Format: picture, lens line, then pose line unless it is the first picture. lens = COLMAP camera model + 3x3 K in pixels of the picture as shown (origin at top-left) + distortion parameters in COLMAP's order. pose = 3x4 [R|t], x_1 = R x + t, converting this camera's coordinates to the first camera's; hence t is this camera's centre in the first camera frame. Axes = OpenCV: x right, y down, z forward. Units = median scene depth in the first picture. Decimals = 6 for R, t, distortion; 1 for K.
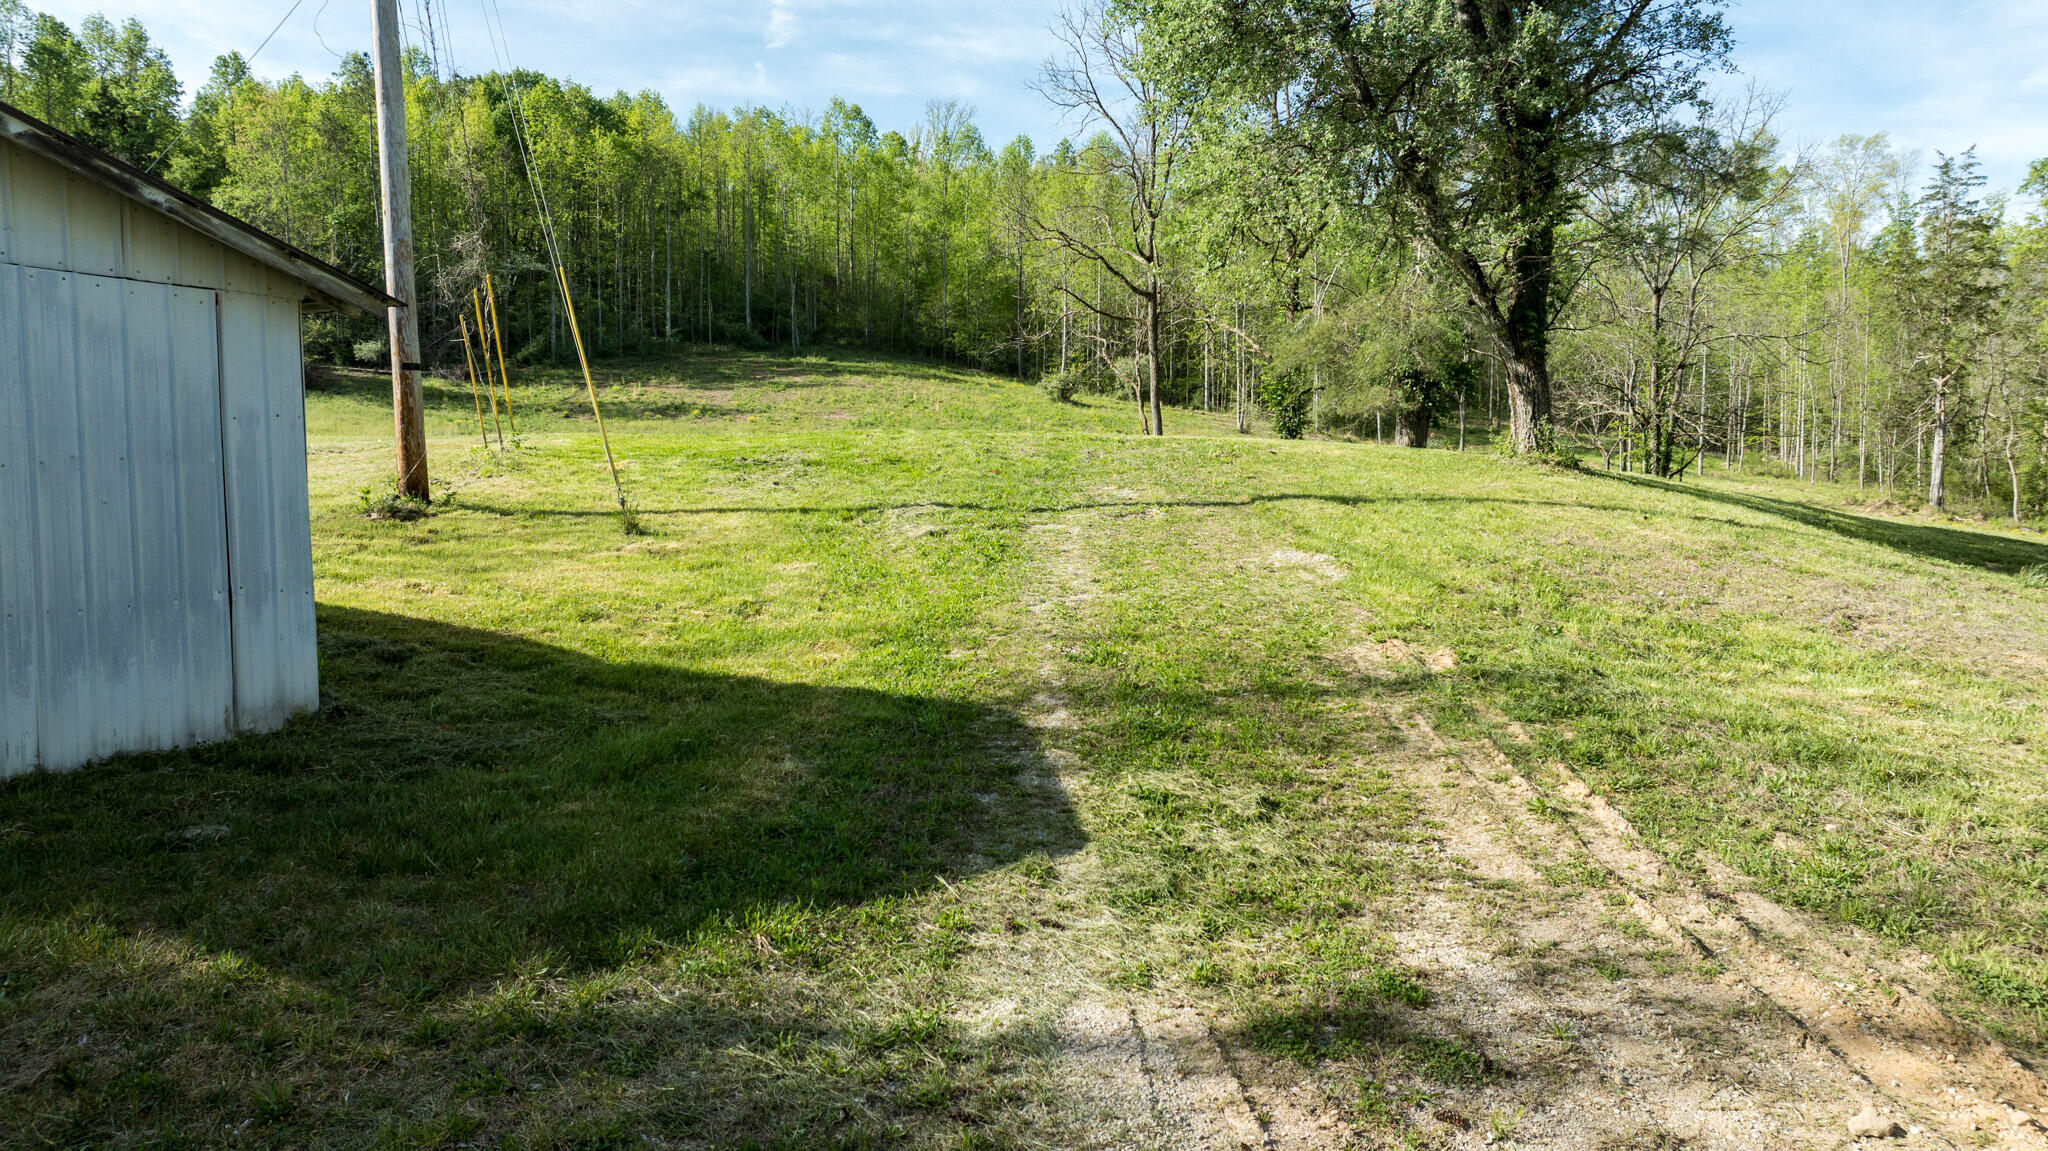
lens RADIAL K [[1431.6, 0, 1027.9], [0, 1431.6, 579.6], [0, 0, 1]] dist [-0.045915, 0.035576]
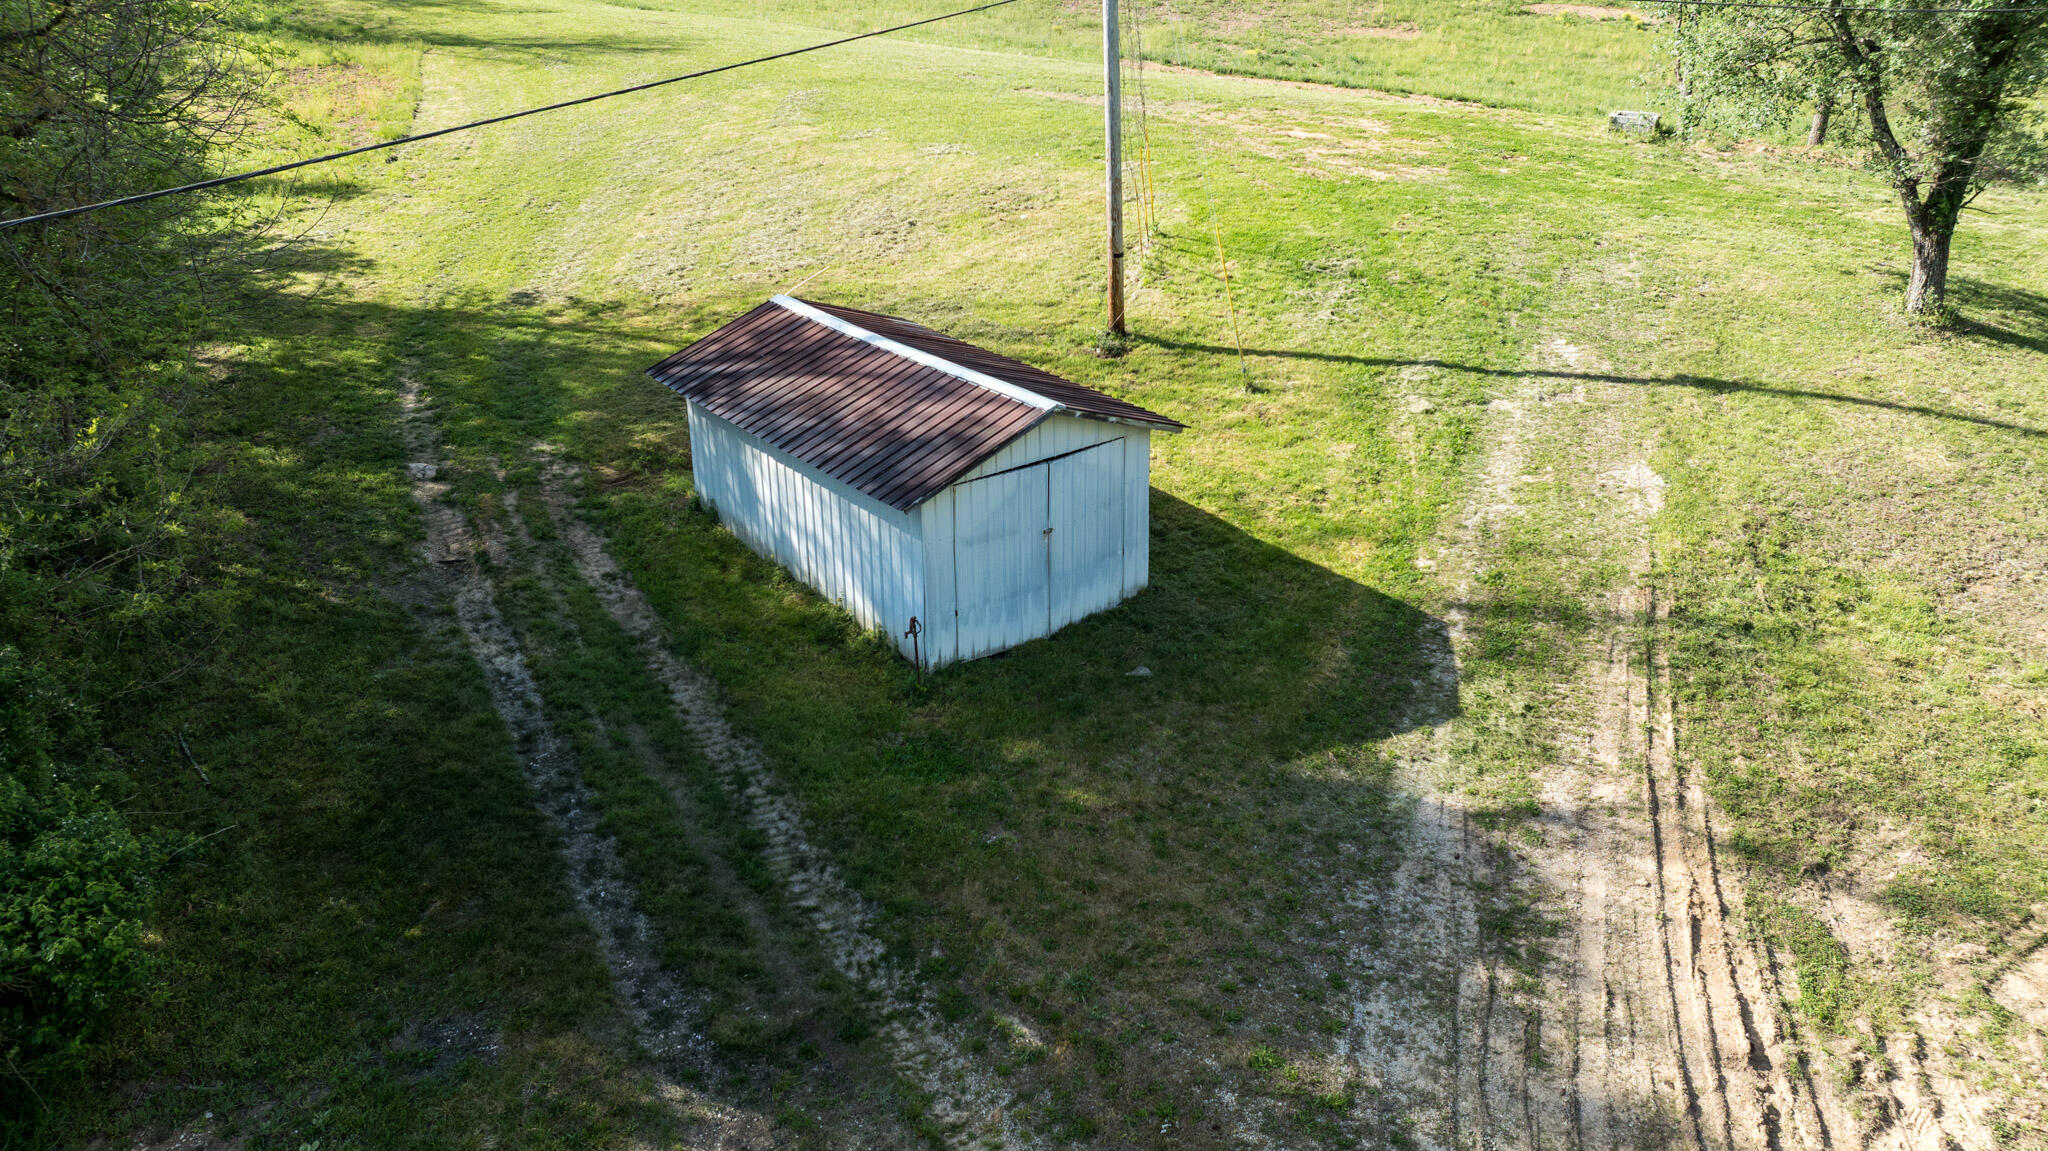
lens RADIAL K [[1412.4, 0, 1023.4], [0, 1412.4, 613.8], [0, 0, 1]] dist [-0.011119, -0.028201]
pose [[0.939174, 0.153999, -0.306980, 0.005321], [-0.019651, 0.916465, 0.399632, -0.076232], [0.342880, -0.369291, 0.863746, -0.110144]]
